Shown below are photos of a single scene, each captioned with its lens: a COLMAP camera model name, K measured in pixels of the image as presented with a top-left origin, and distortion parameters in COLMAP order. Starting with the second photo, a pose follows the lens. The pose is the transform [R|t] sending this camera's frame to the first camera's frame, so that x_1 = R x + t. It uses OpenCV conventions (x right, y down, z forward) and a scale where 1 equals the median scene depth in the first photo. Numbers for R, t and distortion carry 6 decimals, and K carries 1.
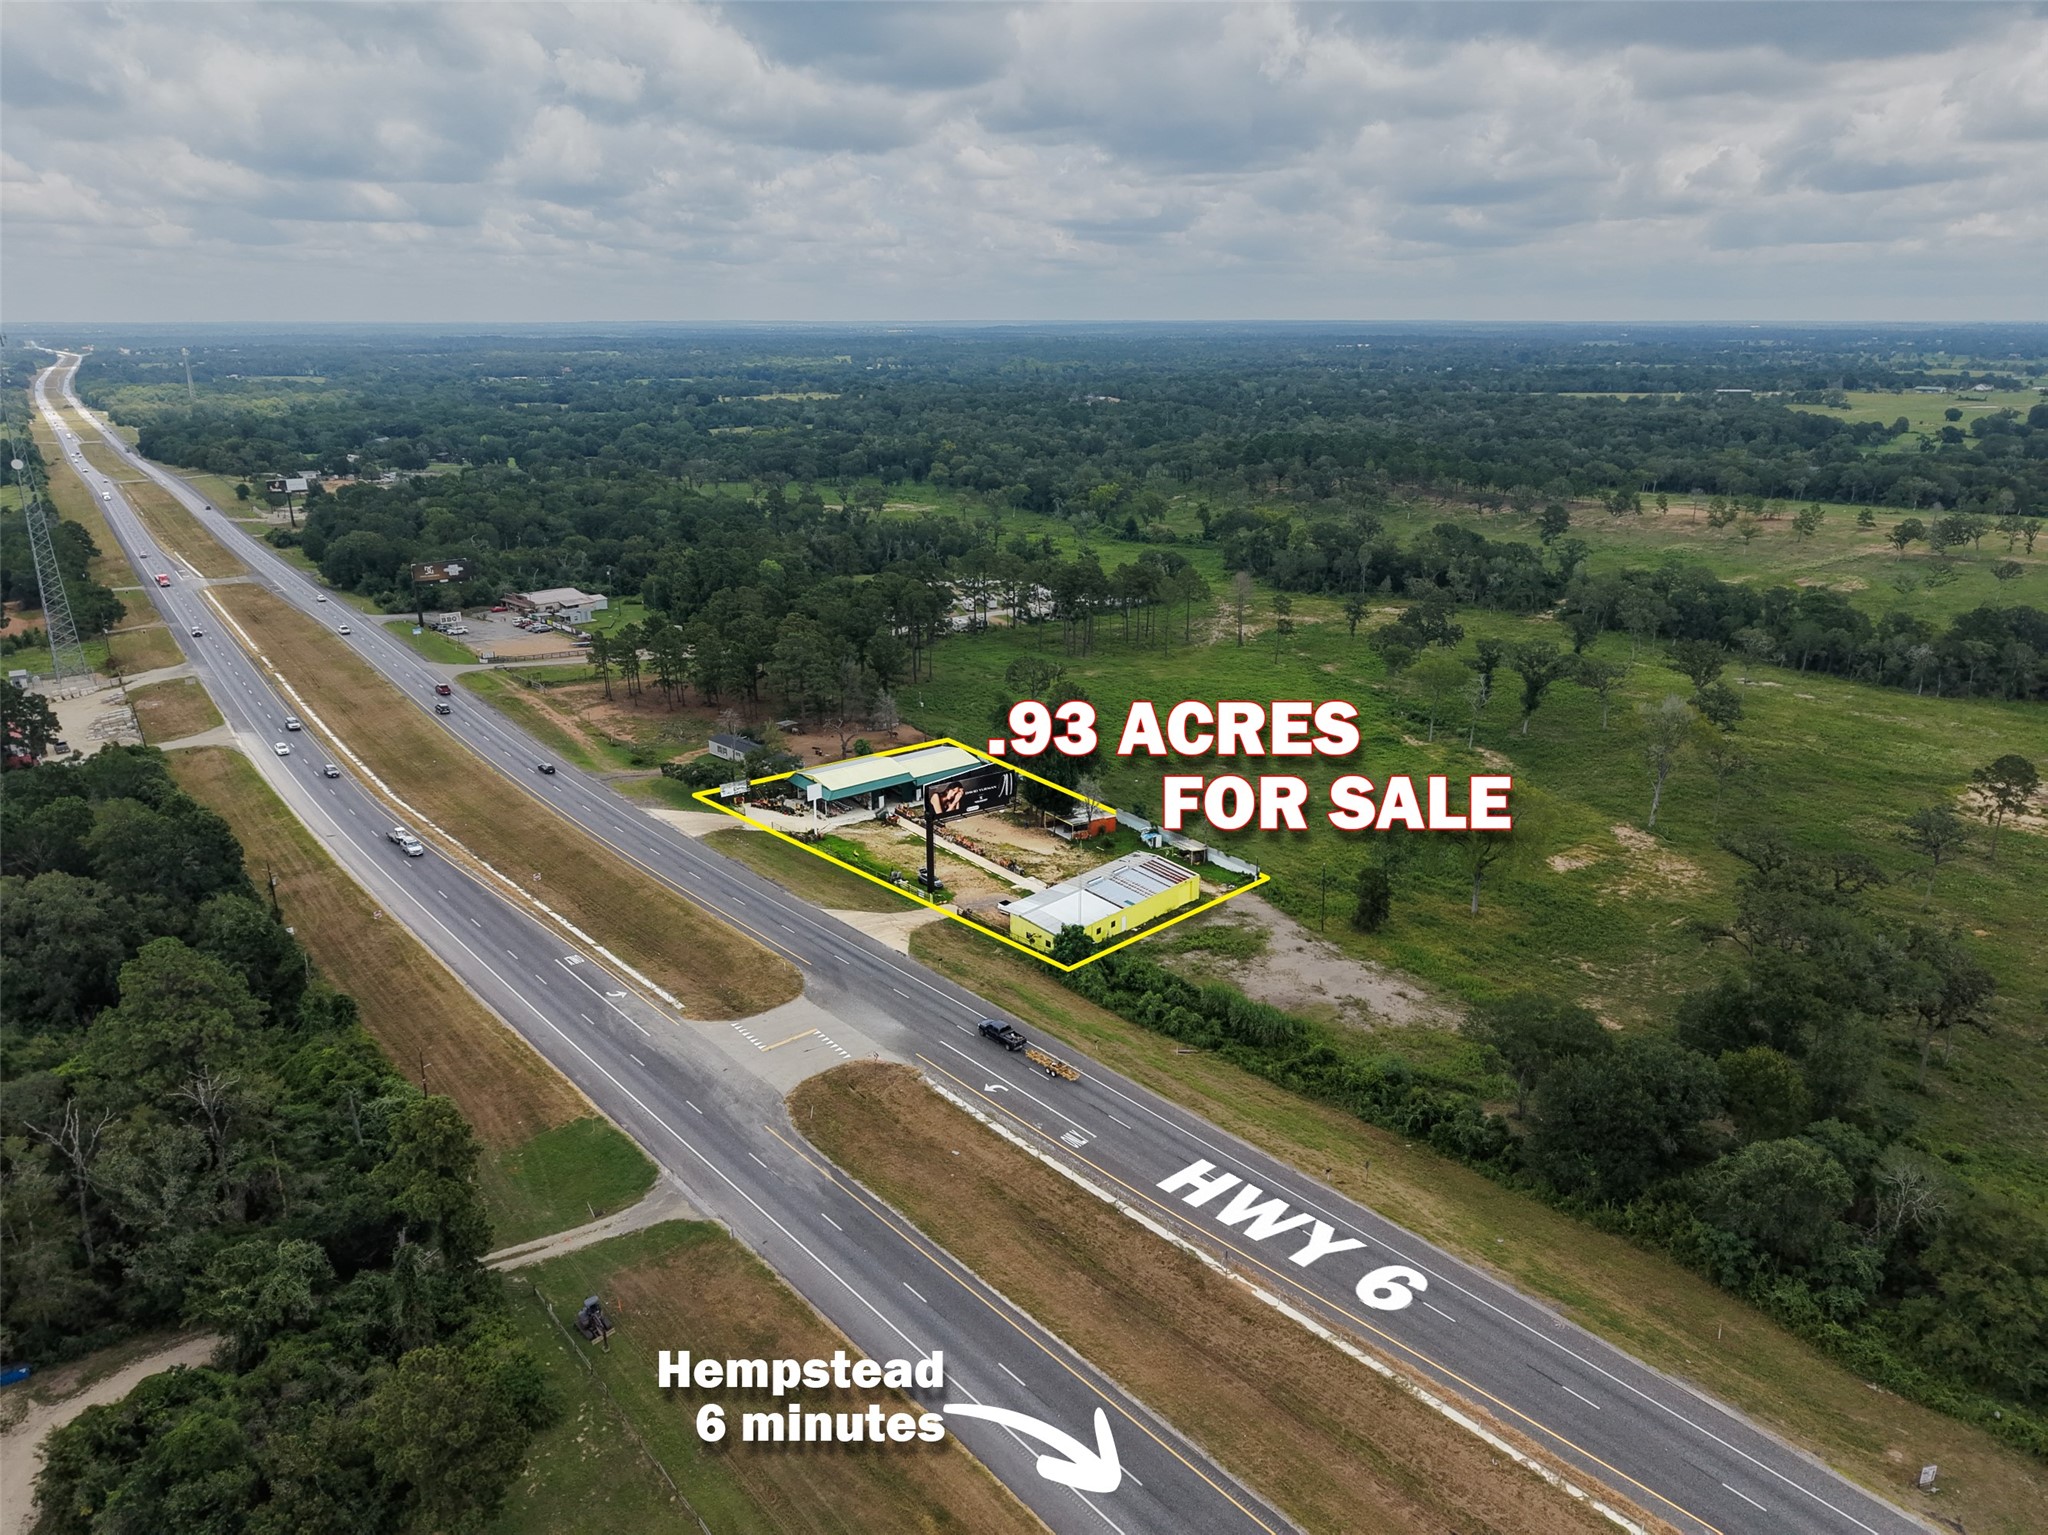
lens RADIAL K [[1386.3, 0, 1024.0], [0, 1386.3, 767.5], [0, 0, 1]] dist [0.065936, -0.056490]
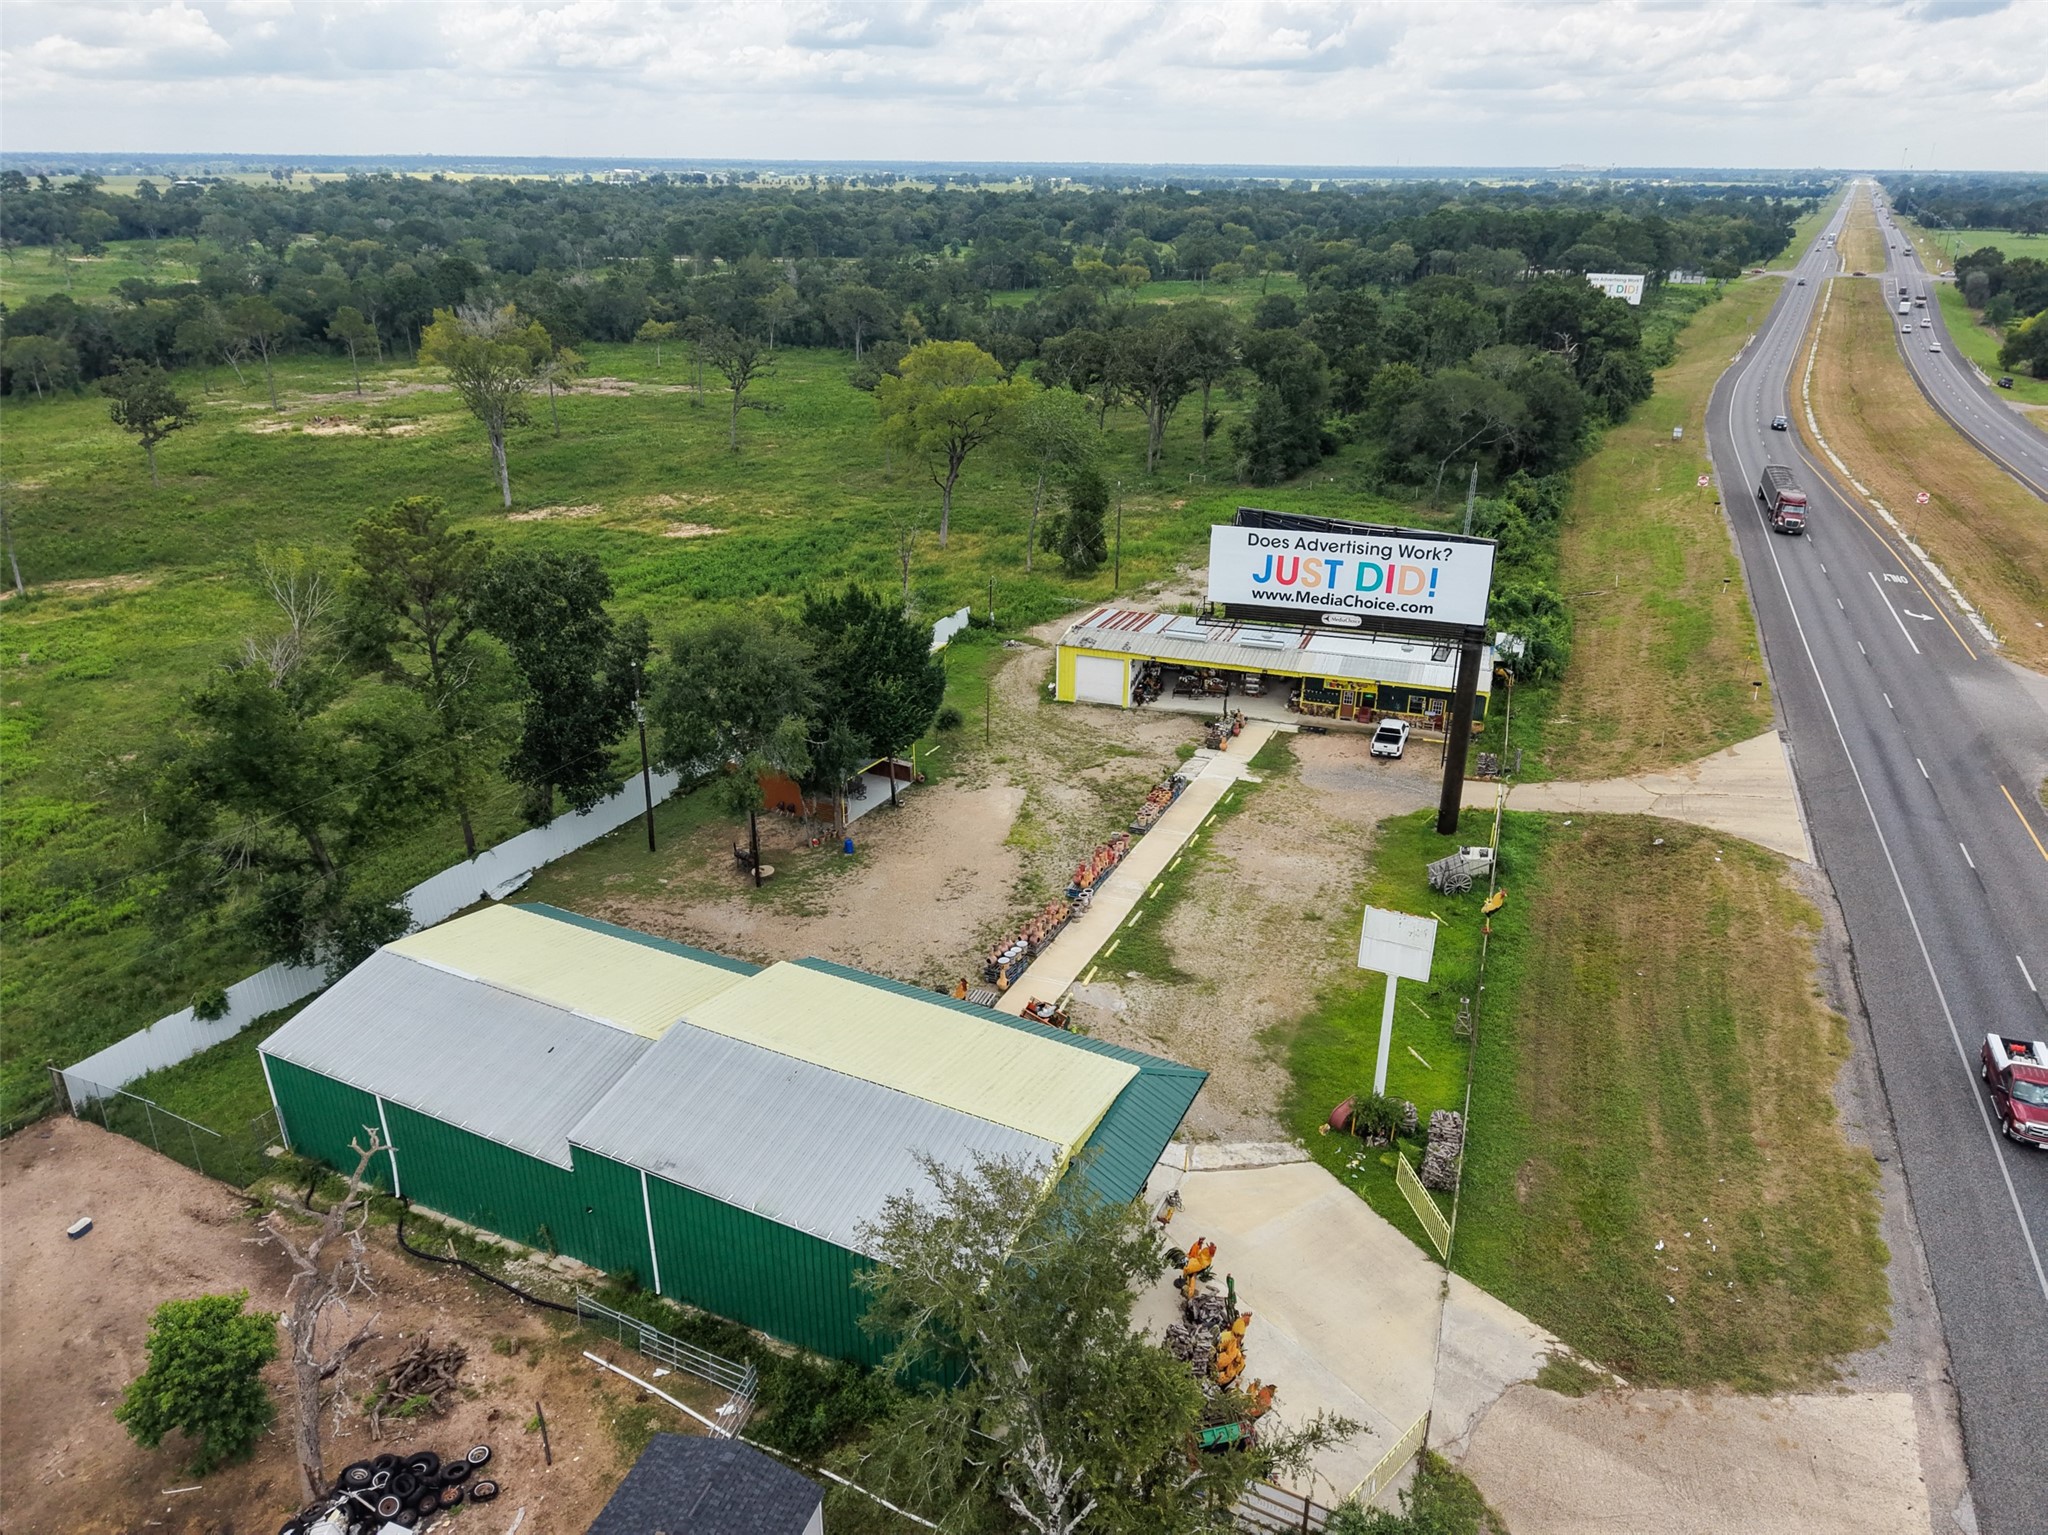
lens RADIAL K [[1384.1, 0, 1024.0], [0, 1384.1, 767.5], [0, 0, 1]] dist [0.028187, -0.032923]
pose [[-0.437748, -0.360163, 0.823808, -0.123722], [0.275503, 0.818453, 0.504216, -0.057101], [-0.855848, 0.447681, -0.259050, 0.447492]]
